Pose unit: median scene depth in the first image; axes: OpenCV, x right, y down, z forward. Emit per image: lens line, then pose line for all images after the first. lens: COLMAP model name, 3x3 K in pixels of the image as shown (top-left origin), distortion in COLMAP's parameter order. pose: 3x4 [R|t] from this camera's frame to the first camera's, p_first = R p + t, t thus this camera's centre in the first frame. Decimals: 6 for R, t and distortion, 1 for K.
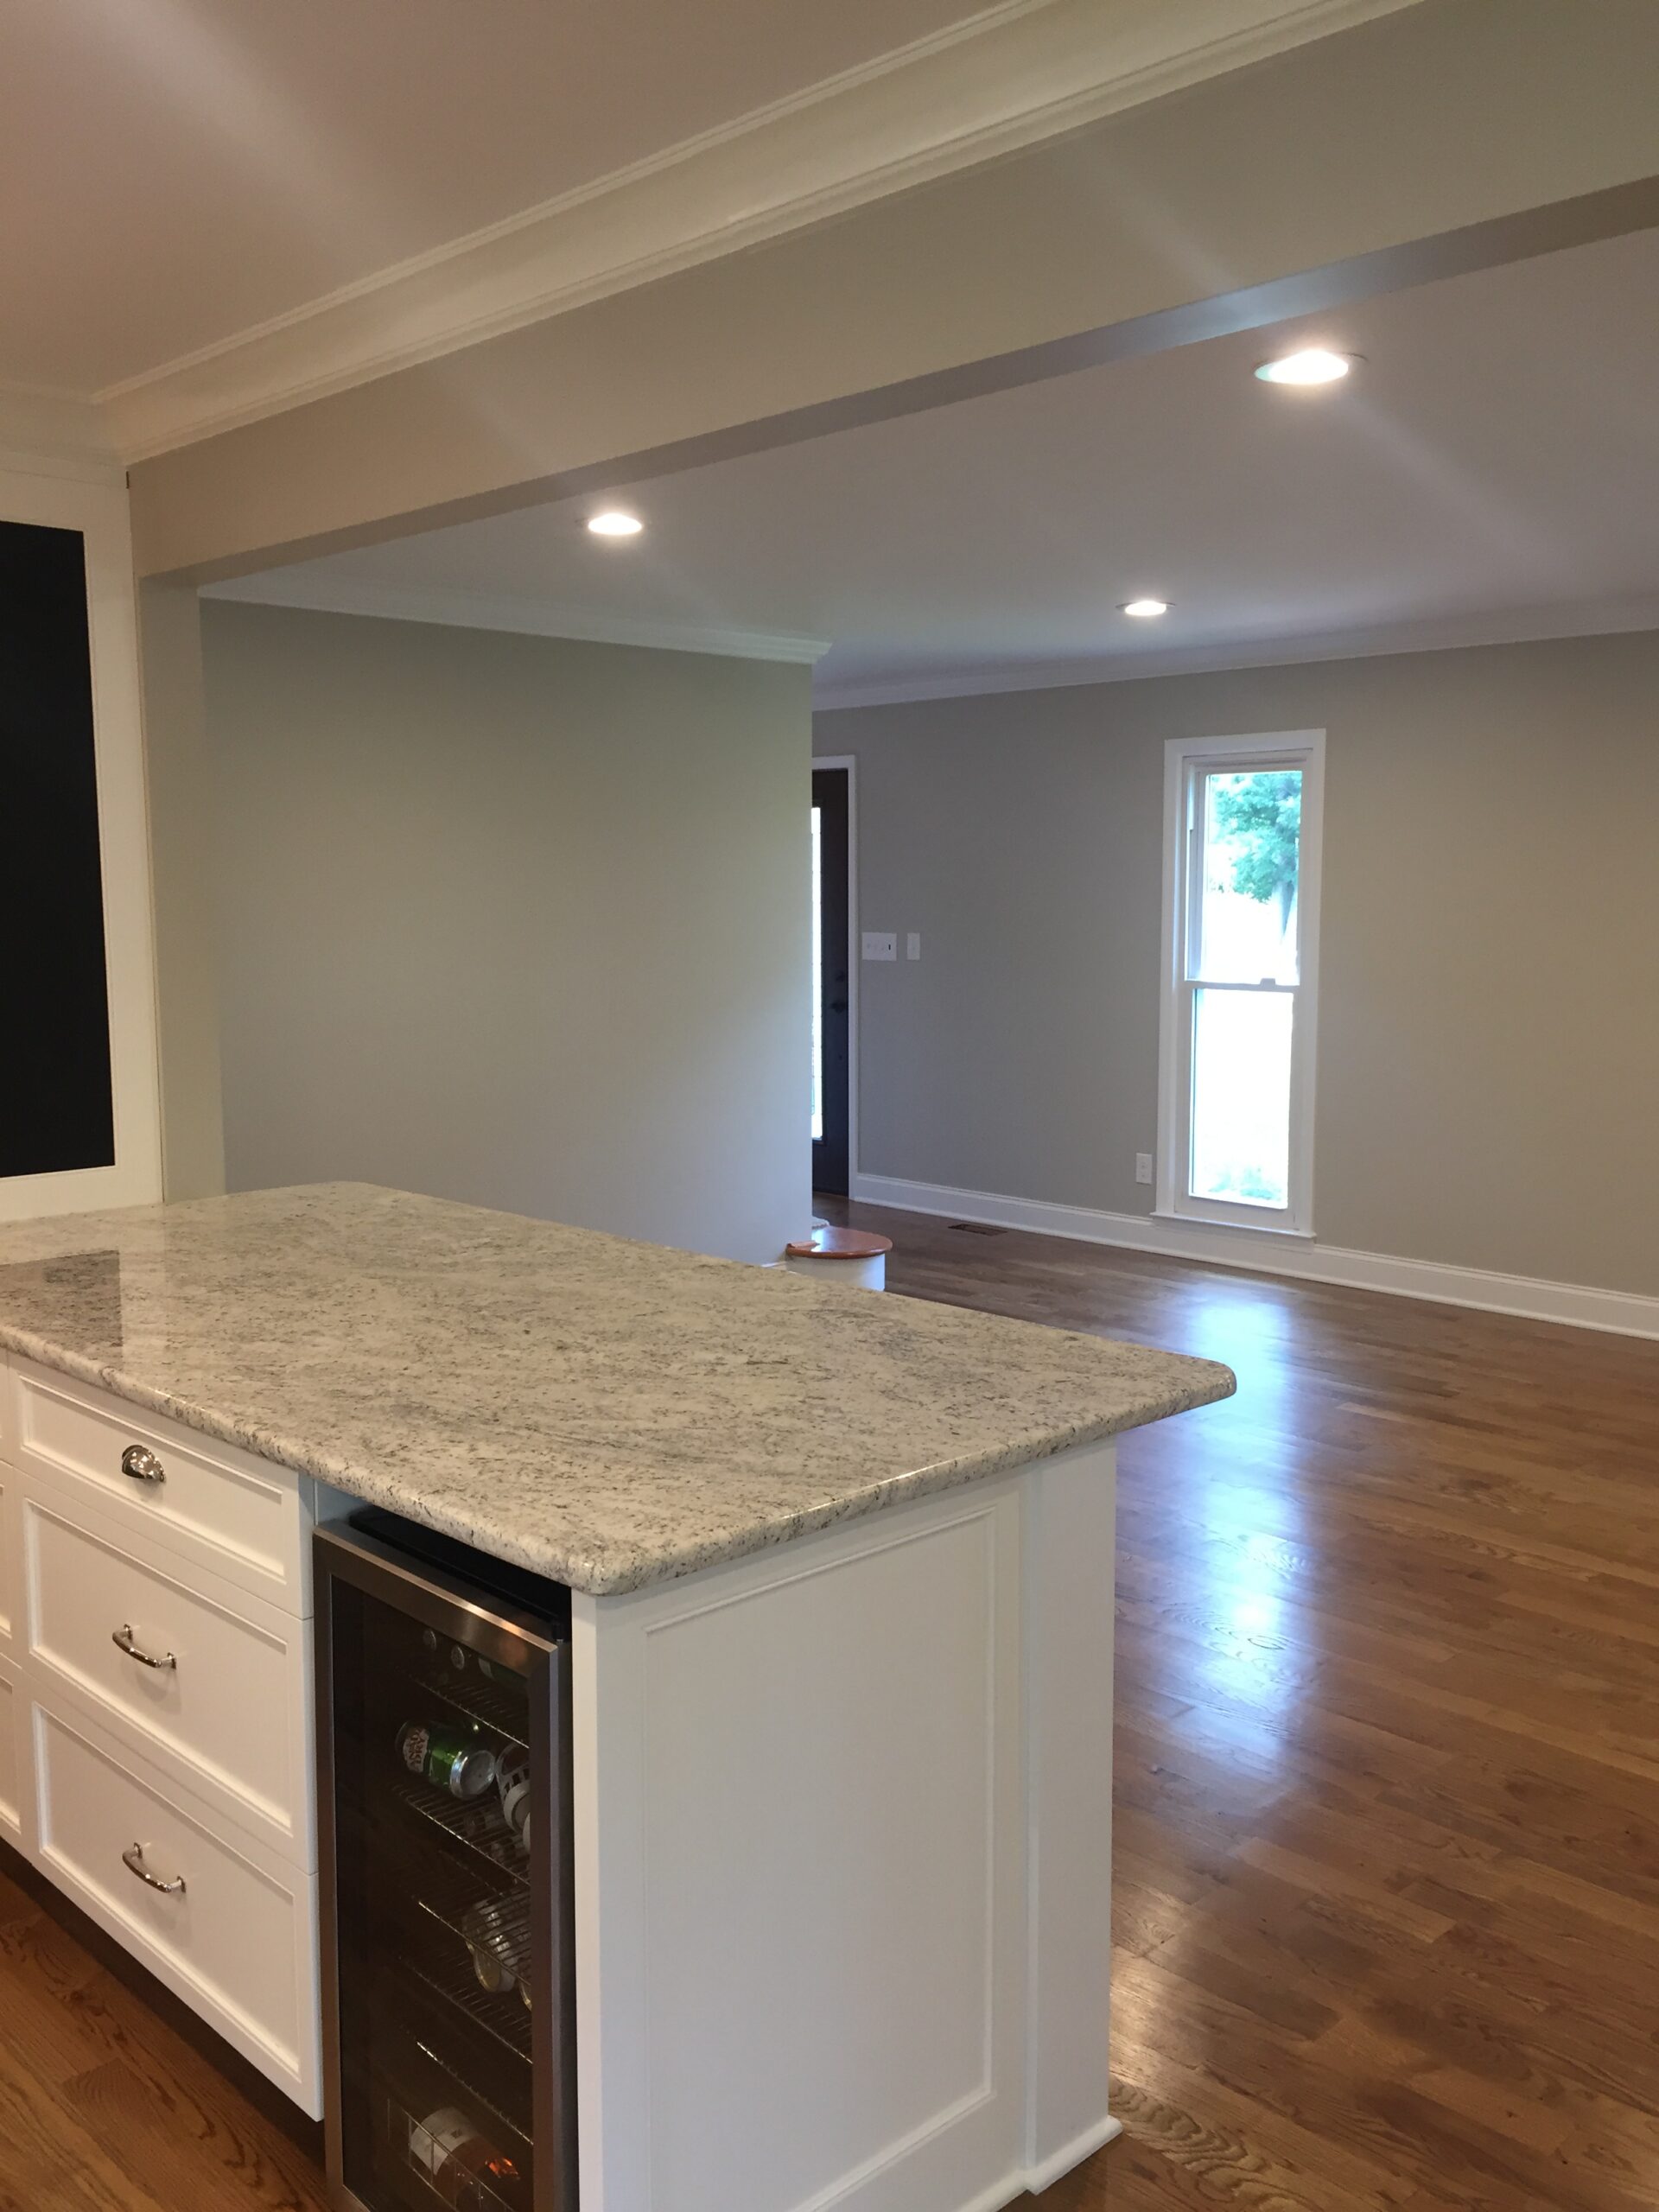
lens RADIAL K [[1885.7, 0, 824.3], [0, 1885.7, 1101.3], [0, 0, 1]] dist [0.063873, -0.085151]
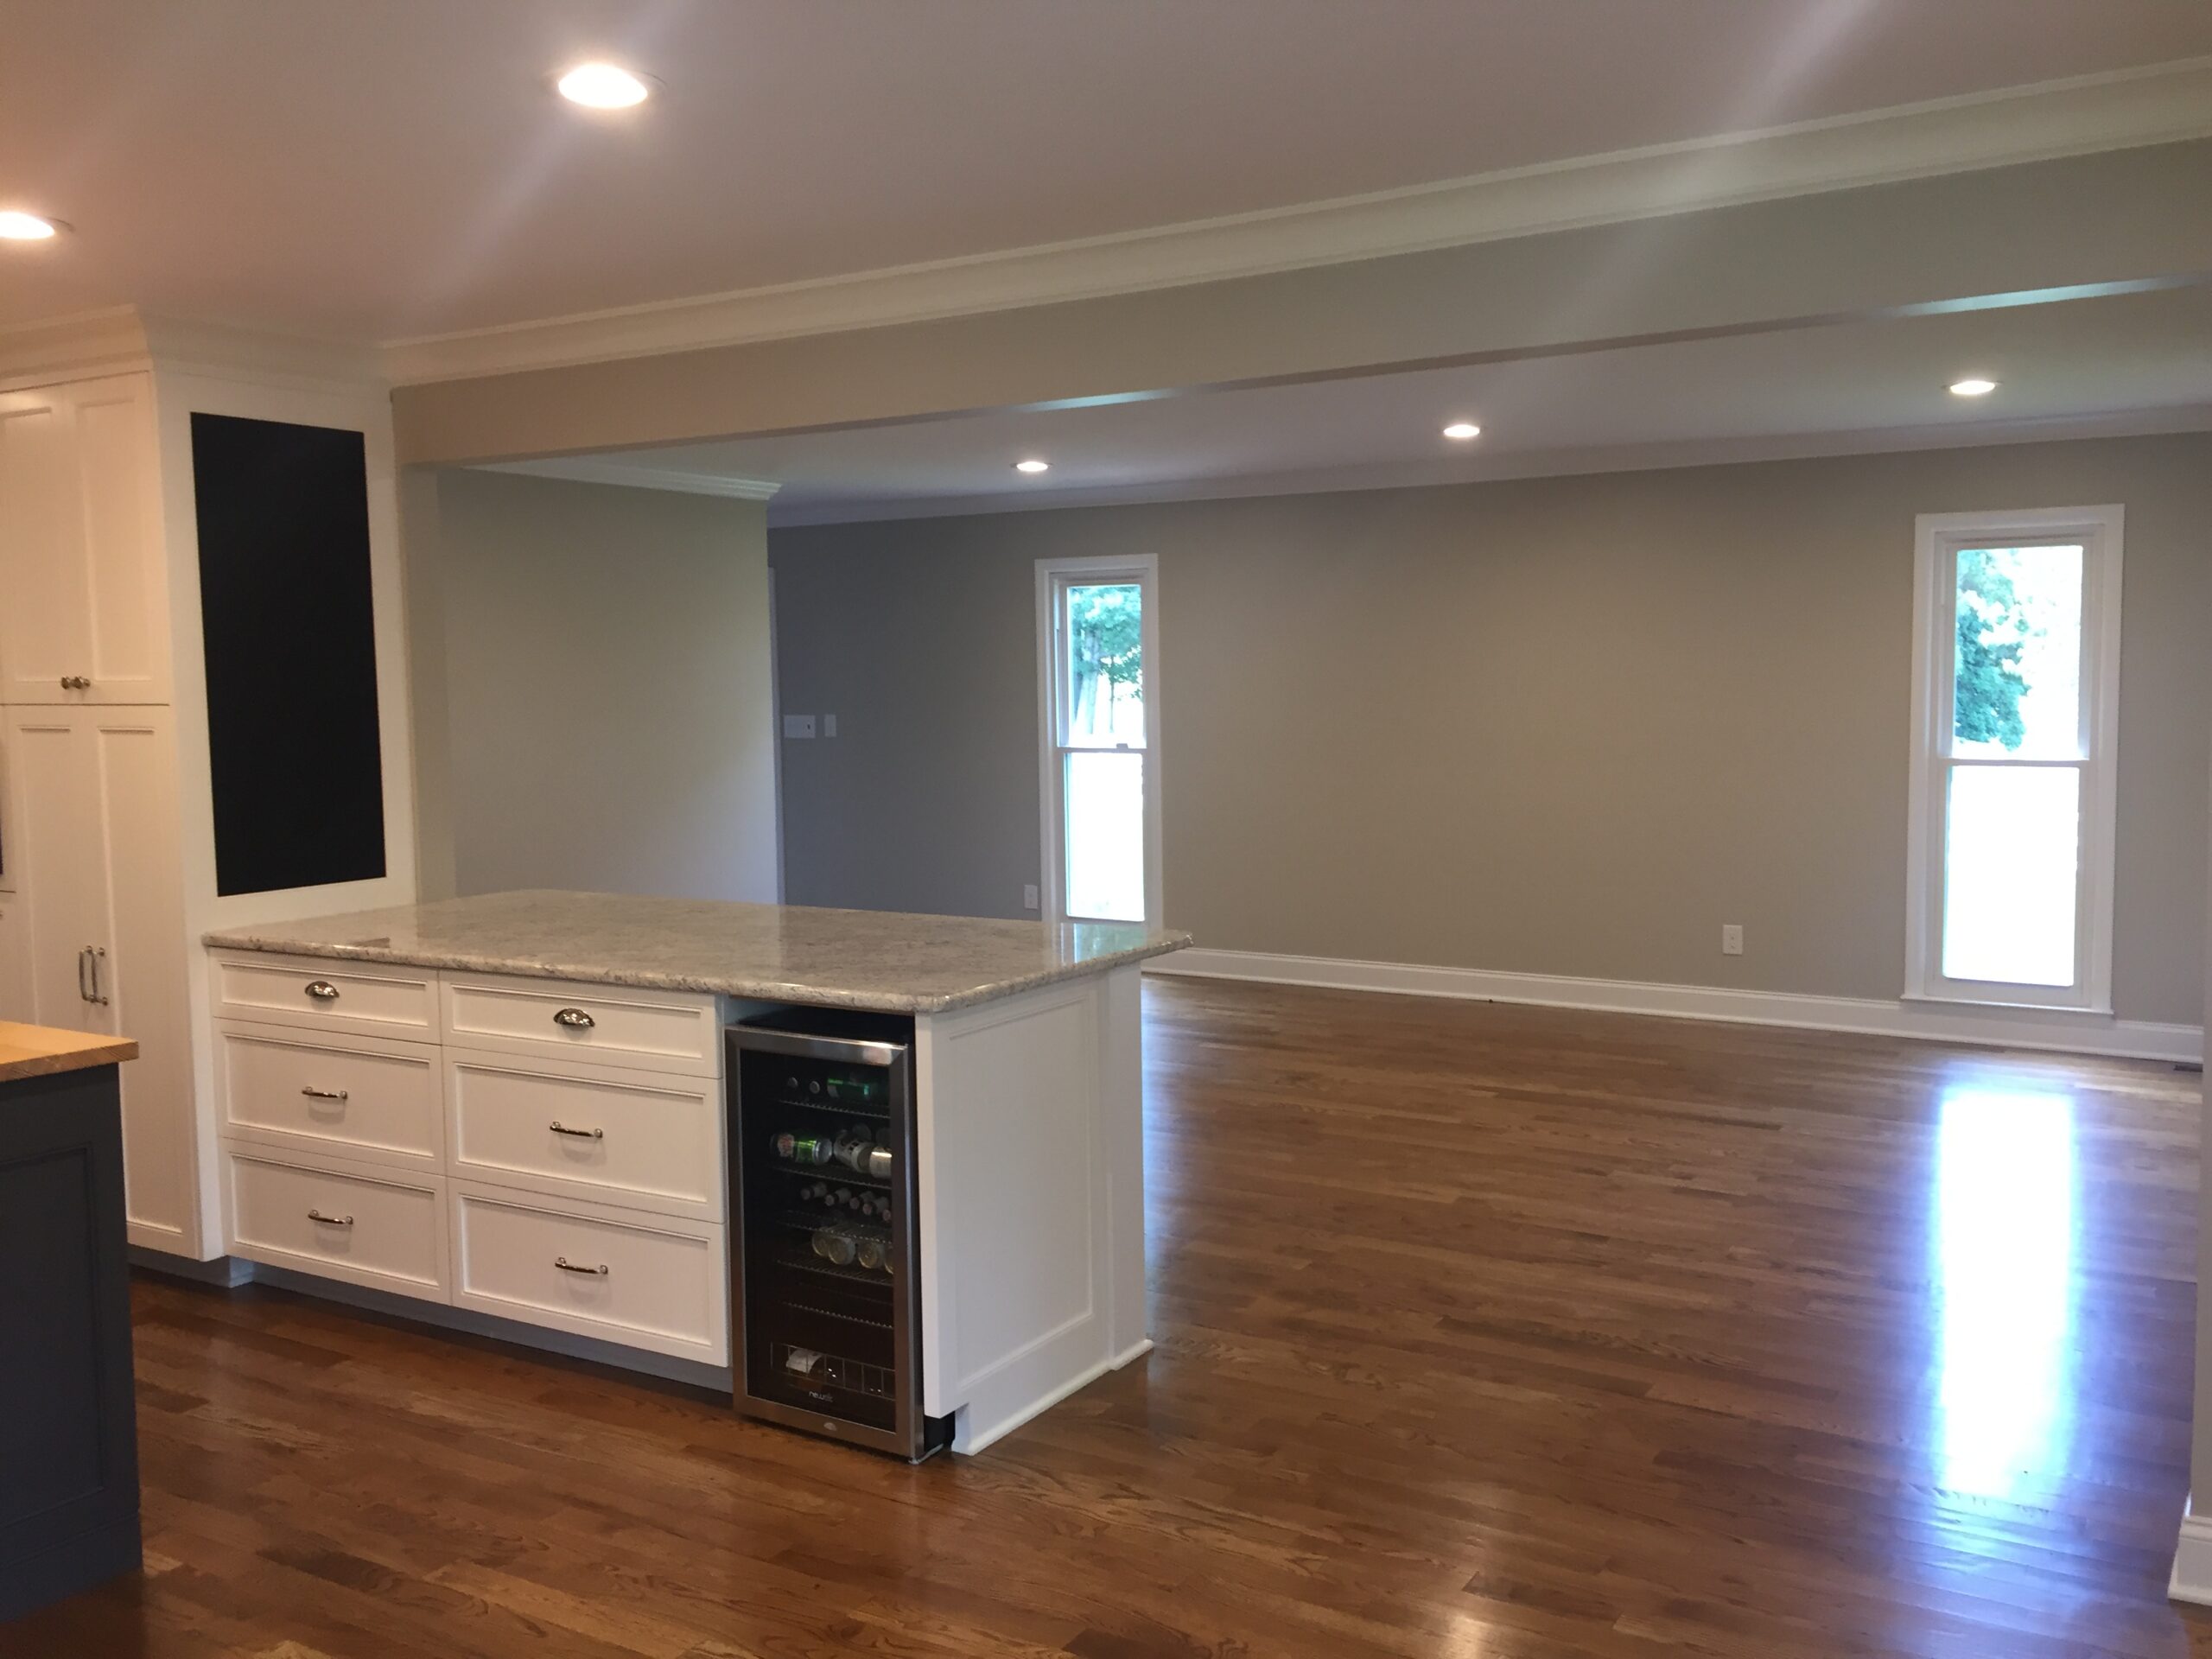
lens RADIAL K [[1885.7, 0, 1102.8], [0, 1885.7, 844.2], [0, 0, 1]] dist [0.063873, -0.085151]
pose [[0.966749, -0.034950, 0.253327, -0.208407], [0.041467, 0.998931, -0.020429, 0.057494], [-0.252342, 0.030254, 0.967165, -0.474055]]
